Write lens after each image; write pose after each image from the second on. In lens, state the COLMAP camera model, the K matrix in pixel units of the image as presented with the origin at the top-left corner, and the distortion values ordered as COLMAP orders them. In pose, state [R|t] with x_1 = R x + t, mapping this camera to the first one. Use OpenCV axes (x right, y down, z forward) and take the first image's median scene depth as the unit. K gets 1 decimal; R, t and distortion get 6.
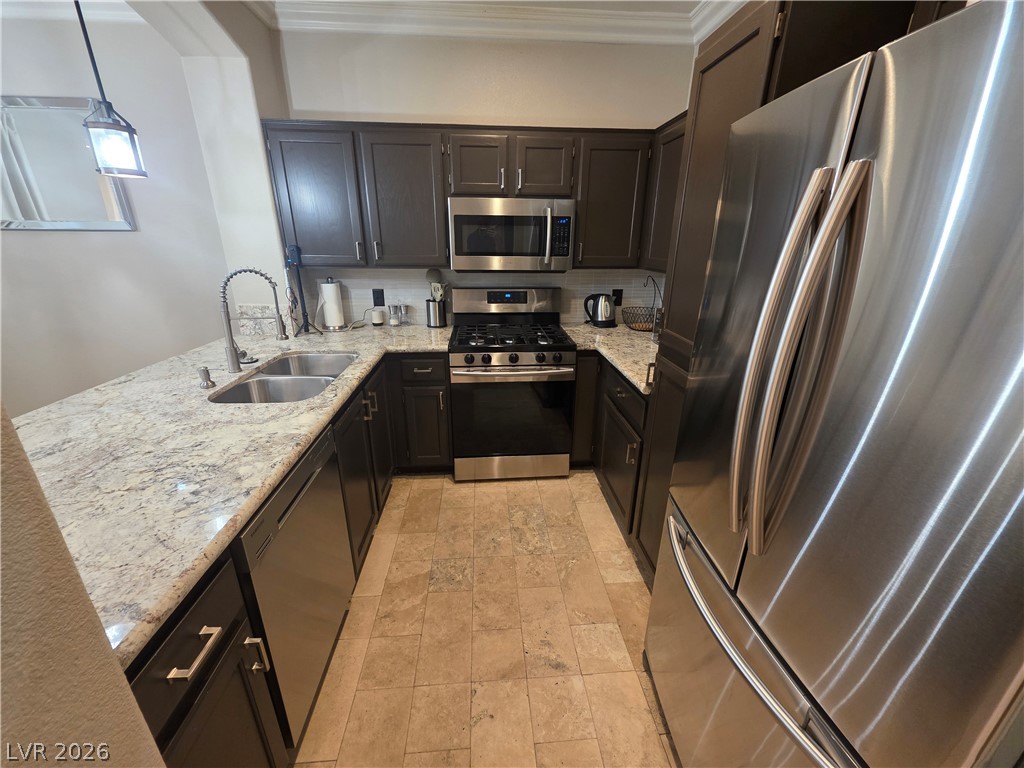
lens RADIAL K [[408.0, 0, 512.2], [0, 408.0, 382.8], [0, 0, 1]] dist [0.004451, -0.000833]
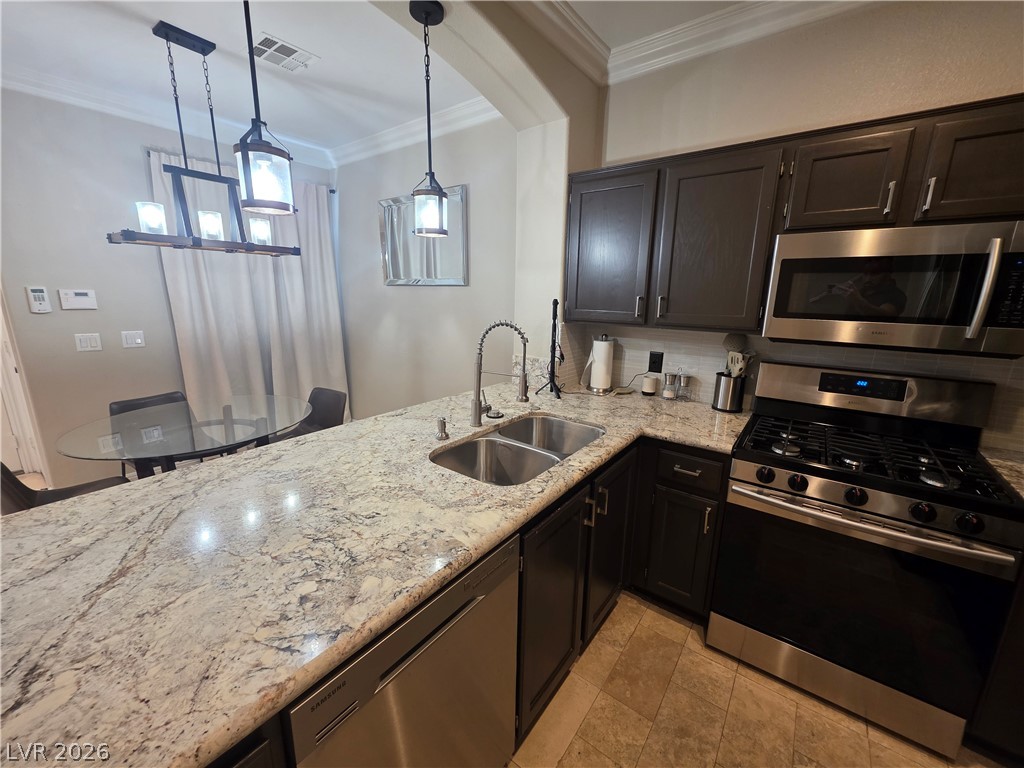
lens RADIAL K [[408.0, 0, 512.2], [0, 408.0, 382.8], [0, 0, 1]] dist [0.004451, -0.000833]
pose [[0.753383, 0.147982, -0.640715, -0.014840], [-0.228772, 0.972467, -0.044396, -0.078393], [0.616505, 0.180025, 0.766494, 0.237470]]
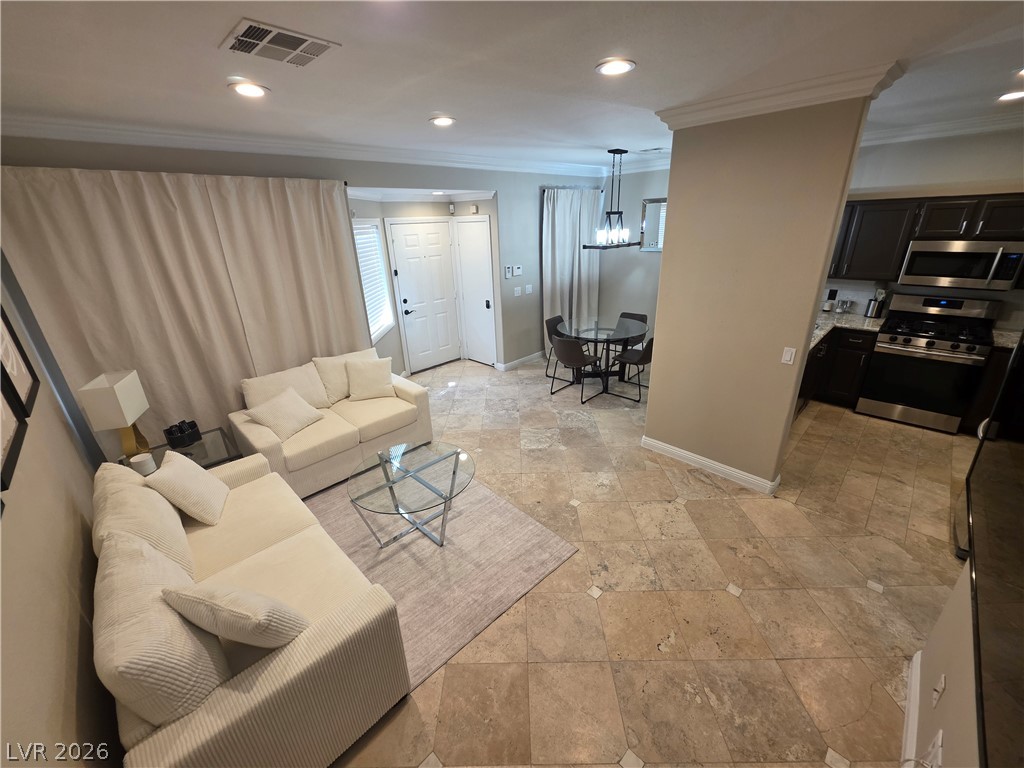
lens RADIAL K [[408.0, 0, 512.2], [0, 408.0, 382.8], [0, 0, 1]] dist [0.004451, -0.000833]
pose [[0.650770, 0.254175, -0.715468, 0.123407], [-0.216273, 0.965321, 0.146222, 0.206784], [0.727822, 0.059579, 0.683173, -1.255116]]
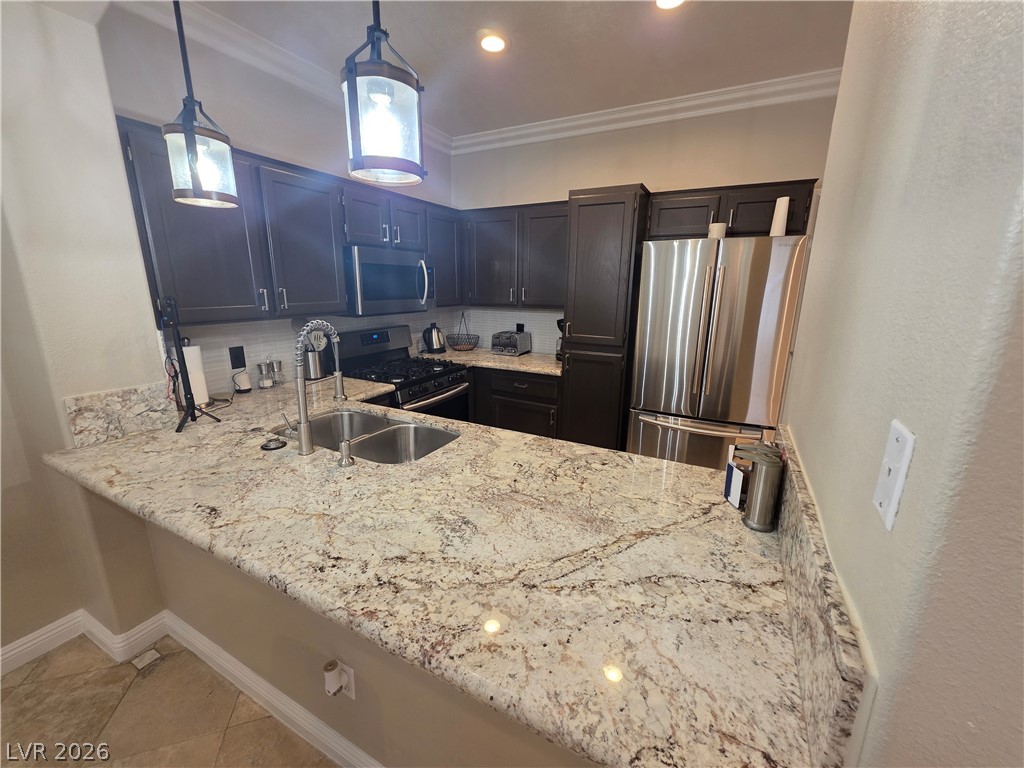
lens RADIAL K [[408.0, 0, 512.2], [0, 408.0, 382.8], [0, 0, 1]] dist [0.004451, -0.000833]
pose [[0.525946, -0.204136, 0.825657, -0.847457], [0.280883, 0.957992, 0.057931, -0.070402], [-0.802799, 0.201444, 0.561190, 0.169220]]
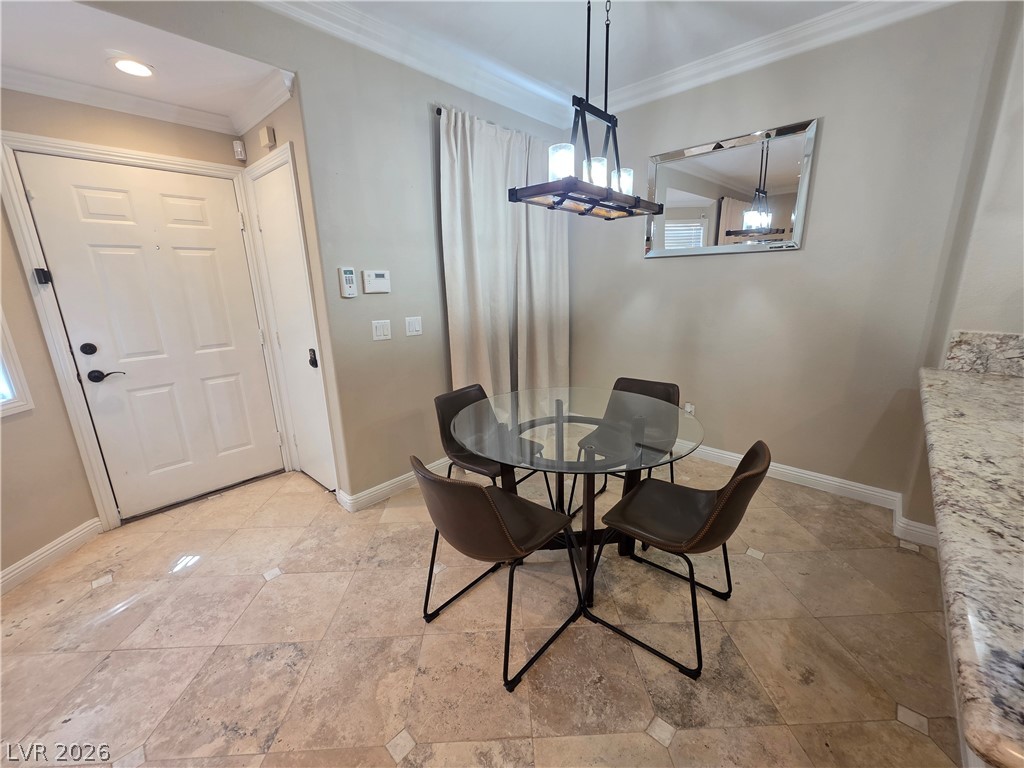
lens RADIAL K [[408.0, 0, 512.2], [0, 408.0, 382.8], [0, 0, 1]] dist [0.004451, -0.000833]
pose [[0.681670, 0.157591, -0.714486, -0.701981], [-0.219663, 0.975560, 0.005601, 0.086902], [0.697907, 0.153128, 0.699627, -0.110467]]
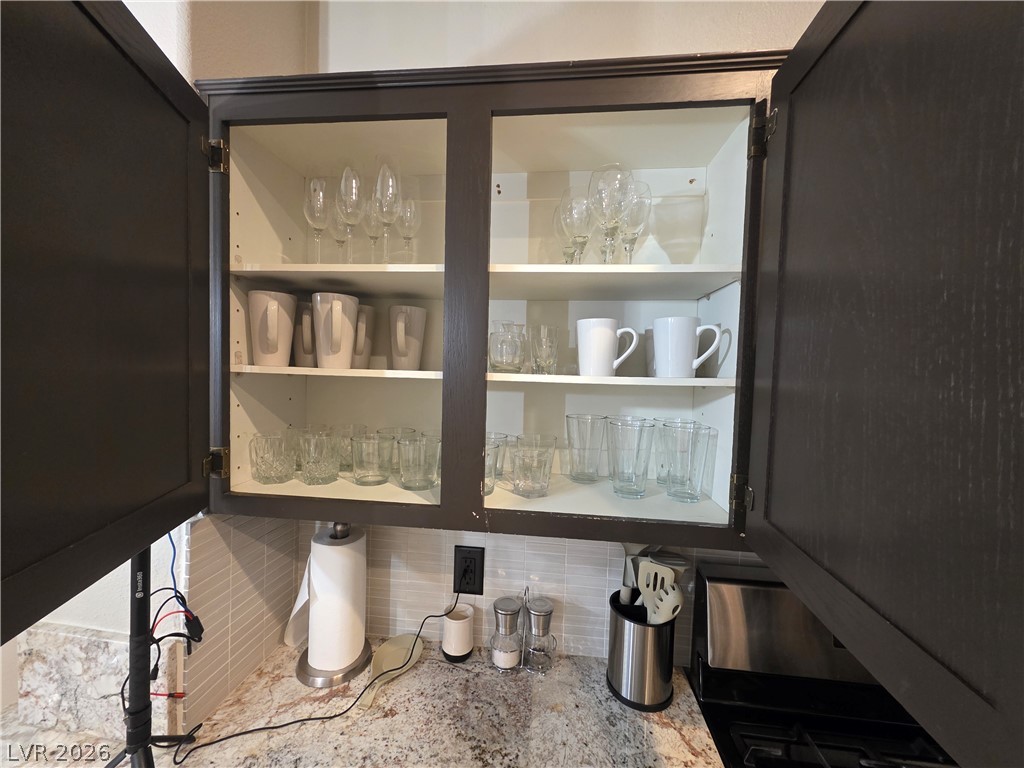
lens RADIAL K [[408.0, 0, 512.2], [0, 408.0, 382.8], [0, 0, 1]] dist [0.004451, -0.000833]
pose [[0.982602, 0.028726, -0.183490, -0.274525], [-0.082959, 0.951814, -0.295243, -0.313348], [0.166167, 0.305328, 0.937637, 0.744496]]
